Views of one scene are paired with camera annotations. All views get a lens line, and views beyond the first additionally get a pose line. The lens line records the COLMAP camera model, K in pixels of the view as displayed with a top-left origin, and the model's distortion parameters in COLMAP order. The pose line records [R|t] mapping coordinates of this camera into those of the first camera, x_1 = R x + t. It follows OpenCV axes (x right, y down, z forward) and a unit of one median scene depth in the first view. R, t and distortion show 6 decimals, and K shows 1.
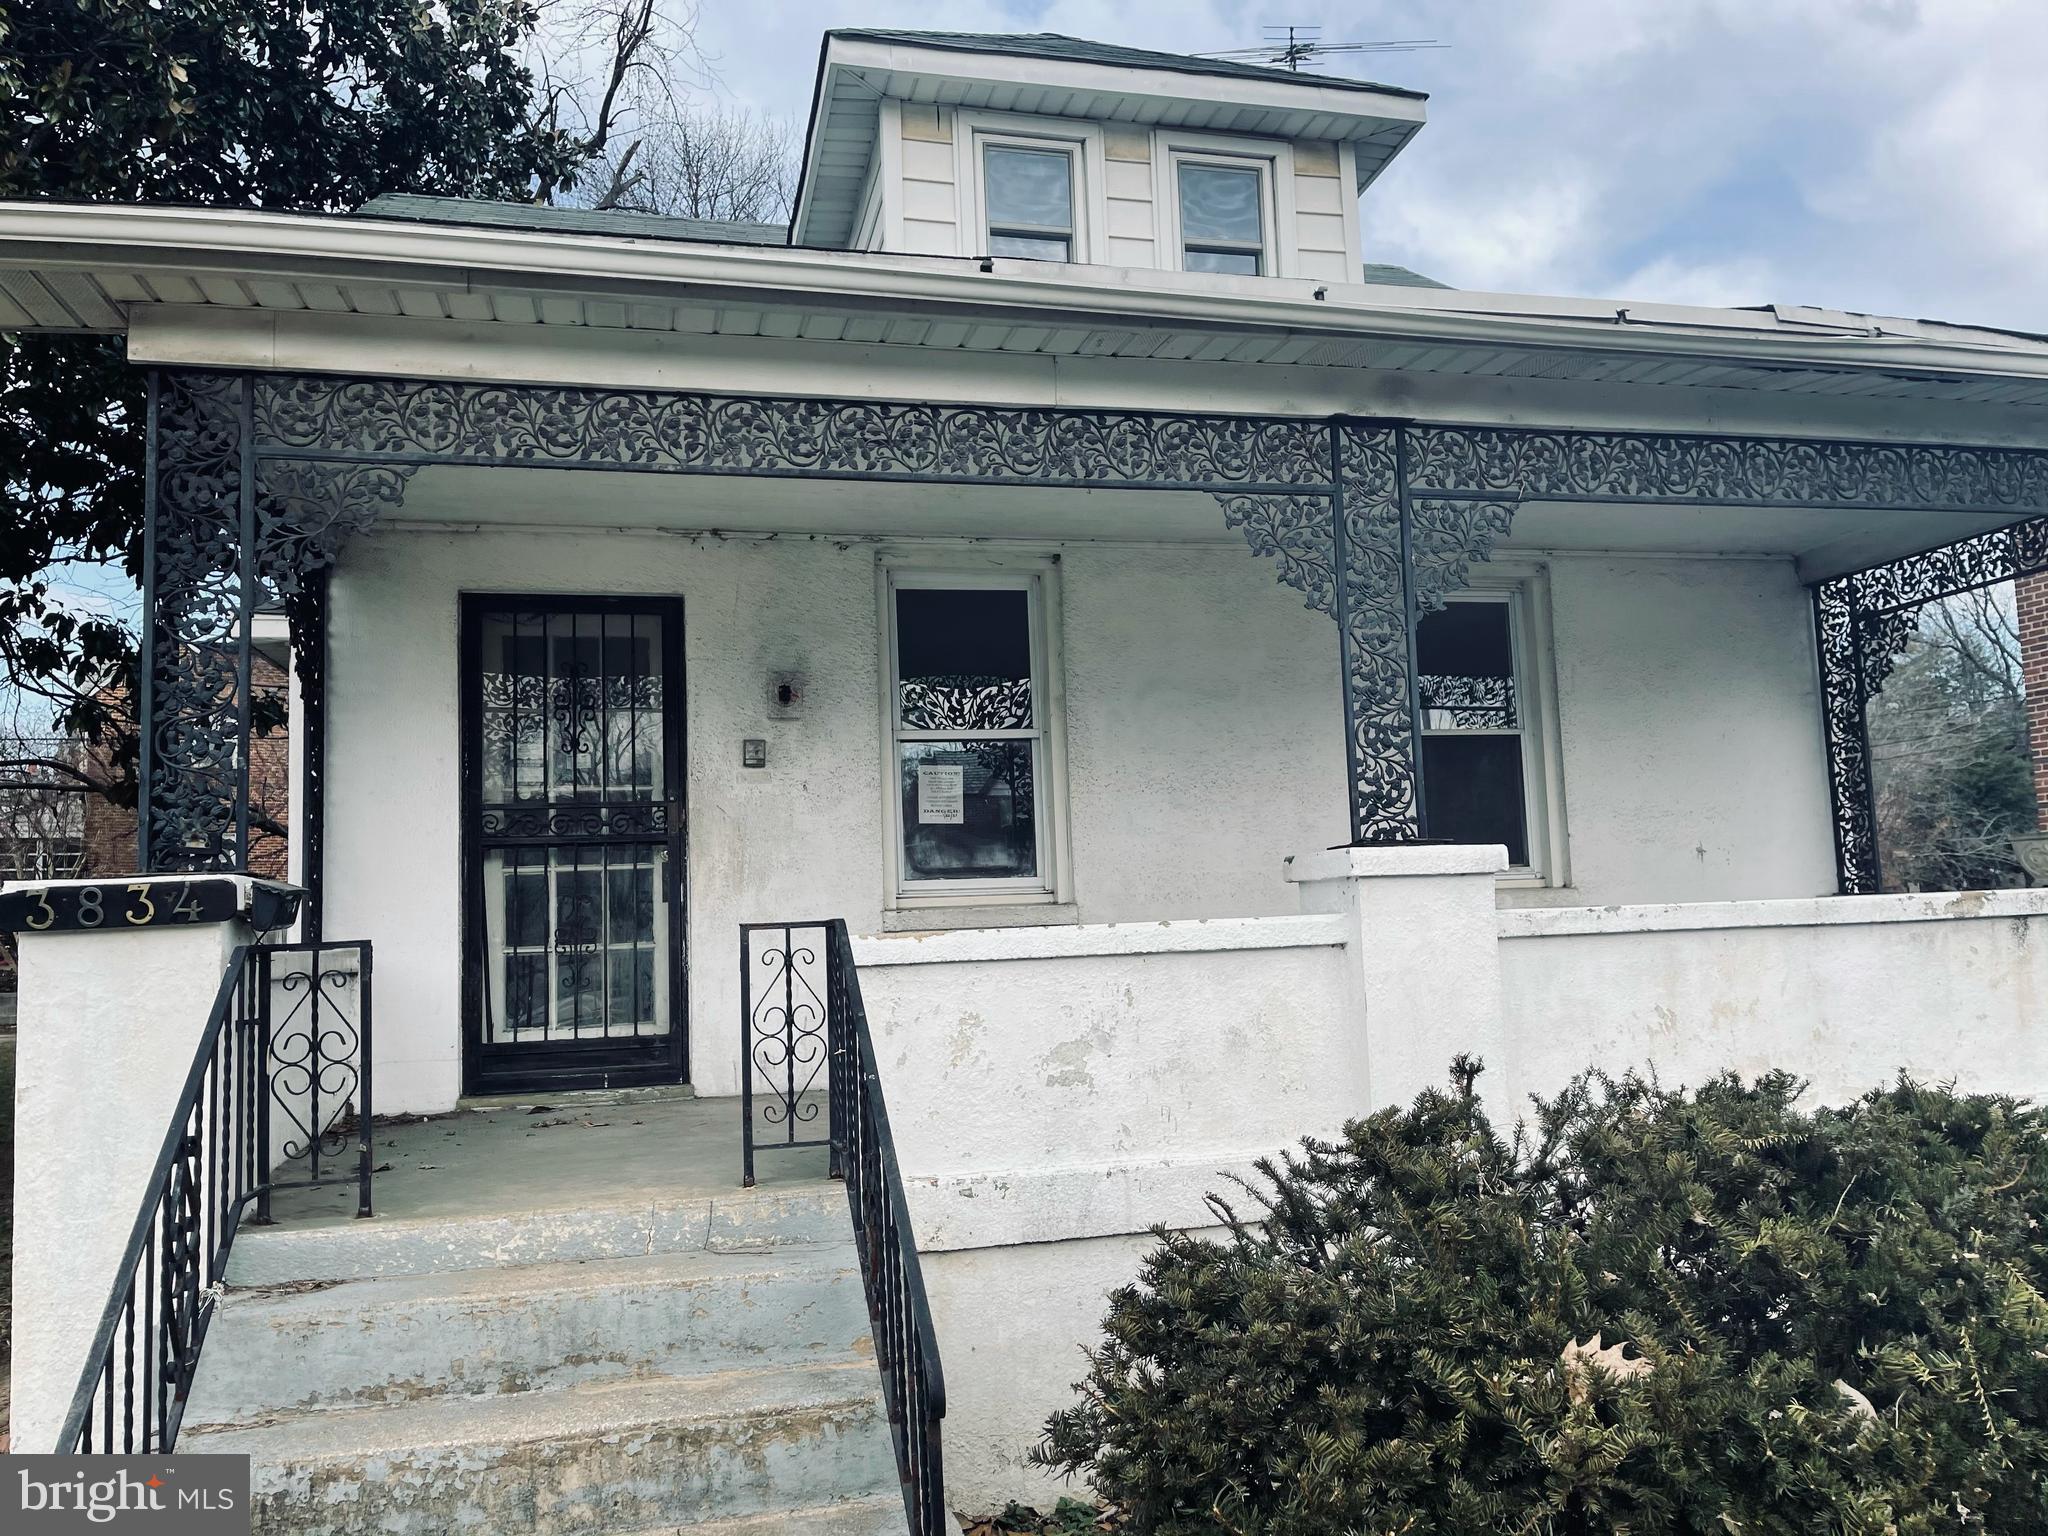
lens RADIAL K [[1521.4, 0, 1029.5], [0, 1521.4, 792.9], [0, 0, 1]] dist [0.053264, -0.001378]
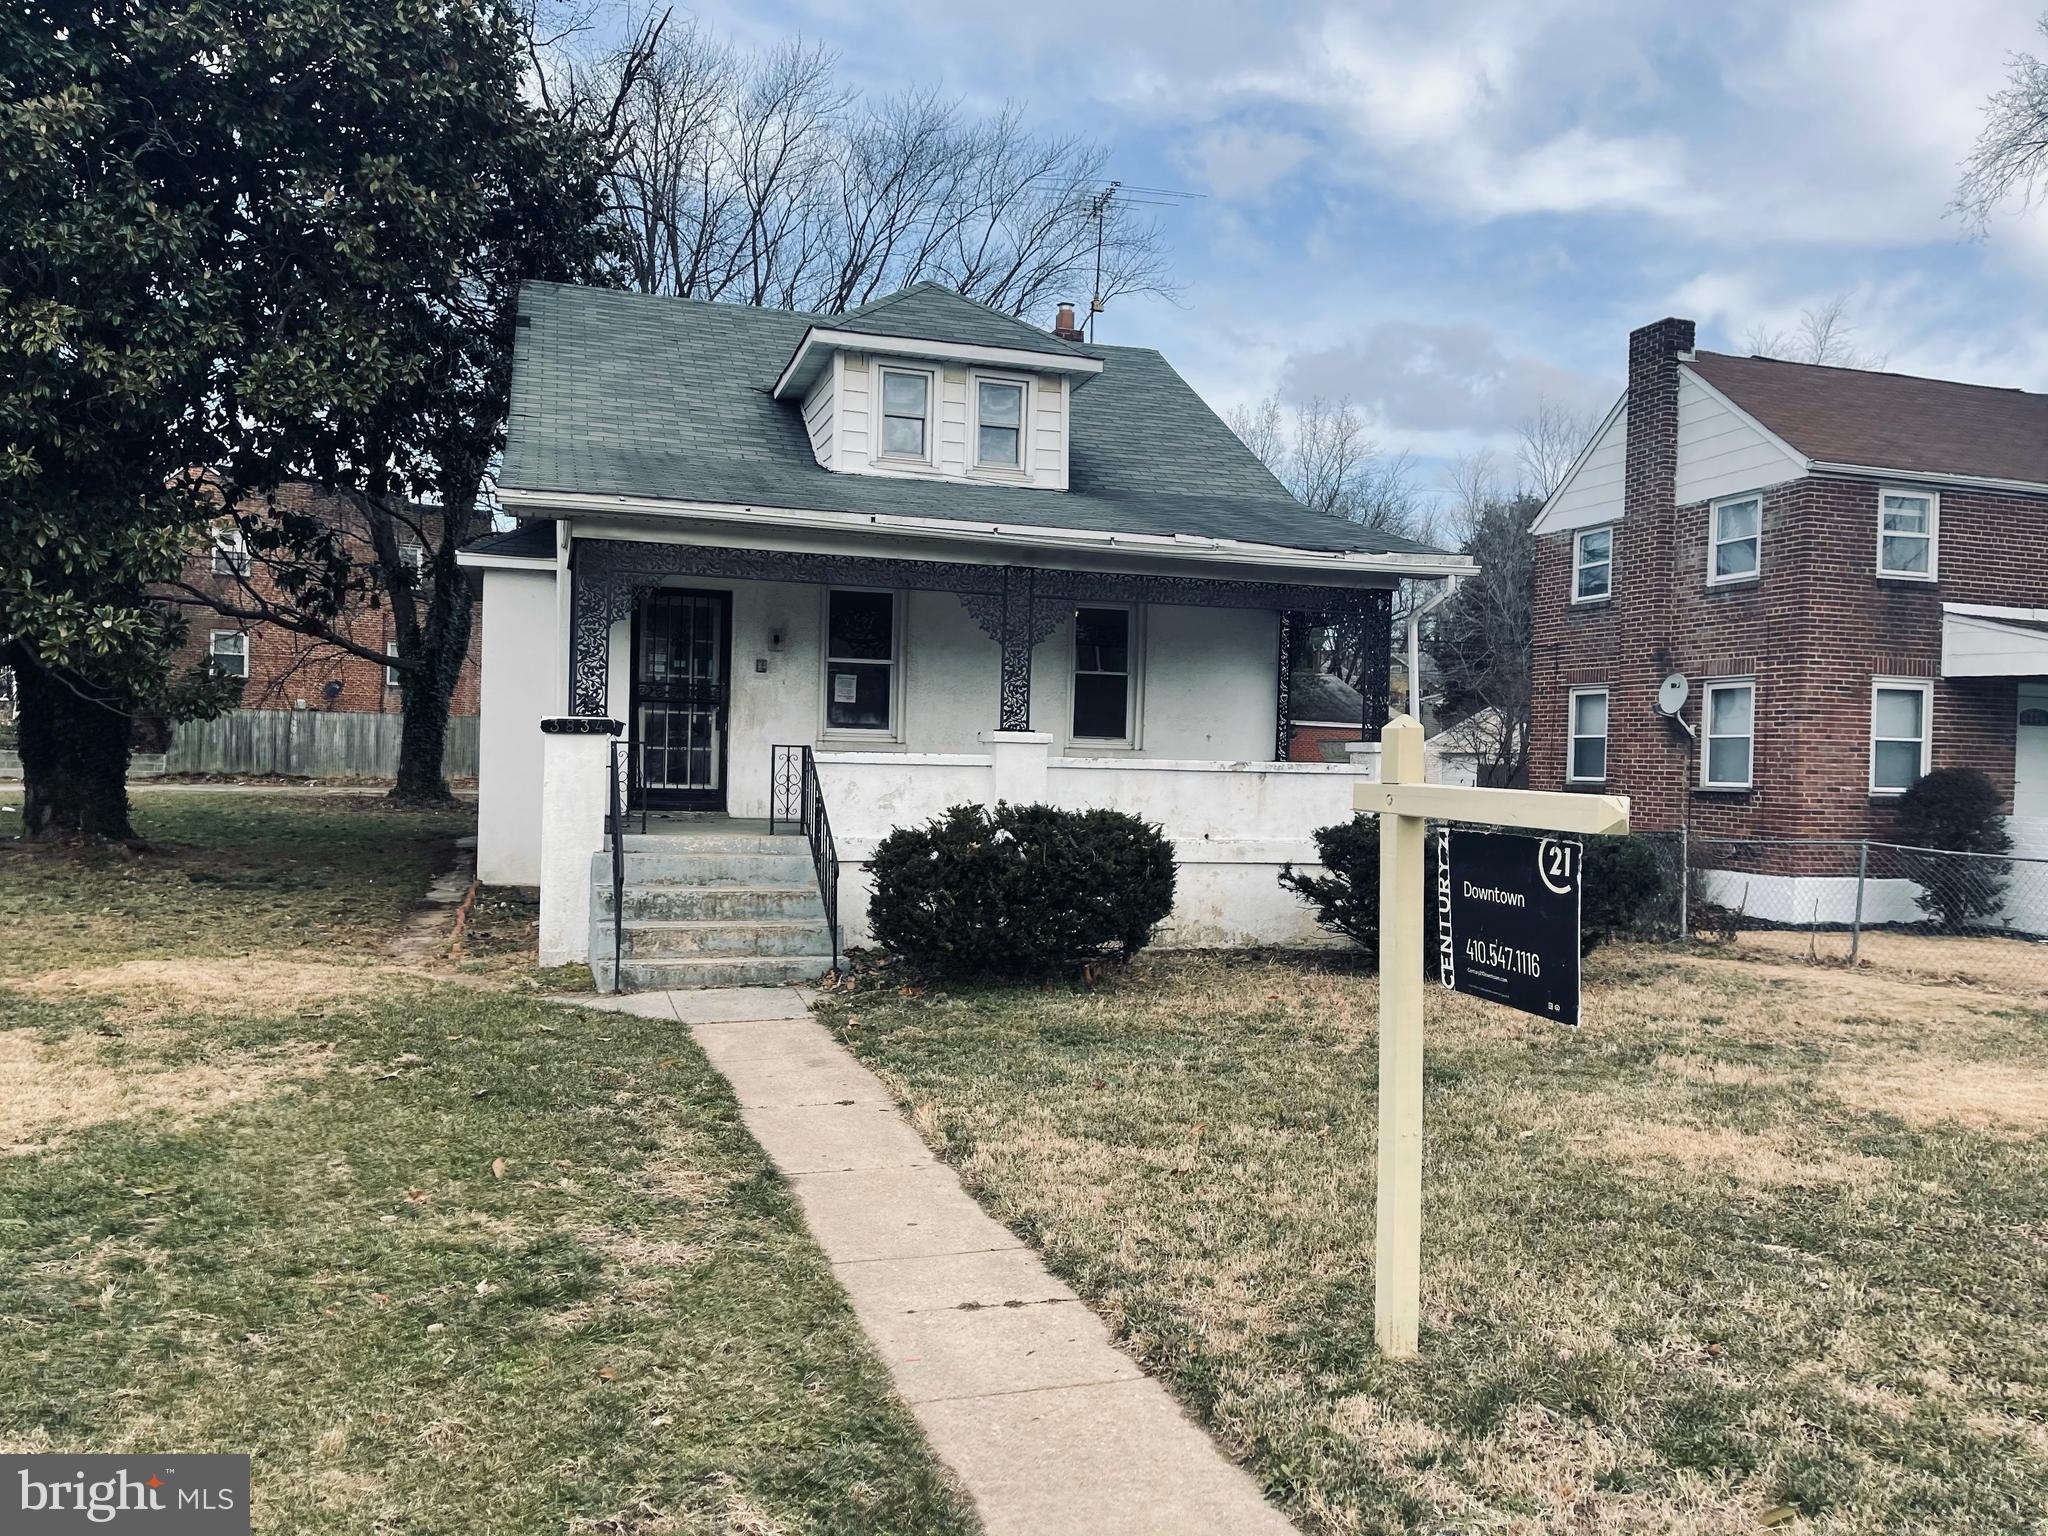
lens RADIAL K [[1521.4, 0, 1029.5], [0, 1521.4, 792.9], [0, 0, 1]] dist [0.053264, -0.001378]
pose [[0.995508, 0.062804, 0.070849, 0.062619], [-0.070285, 0.991601, 0.108574, -0.114442], [-0.063435, -0.113066, 0.991560, -1.271203]]
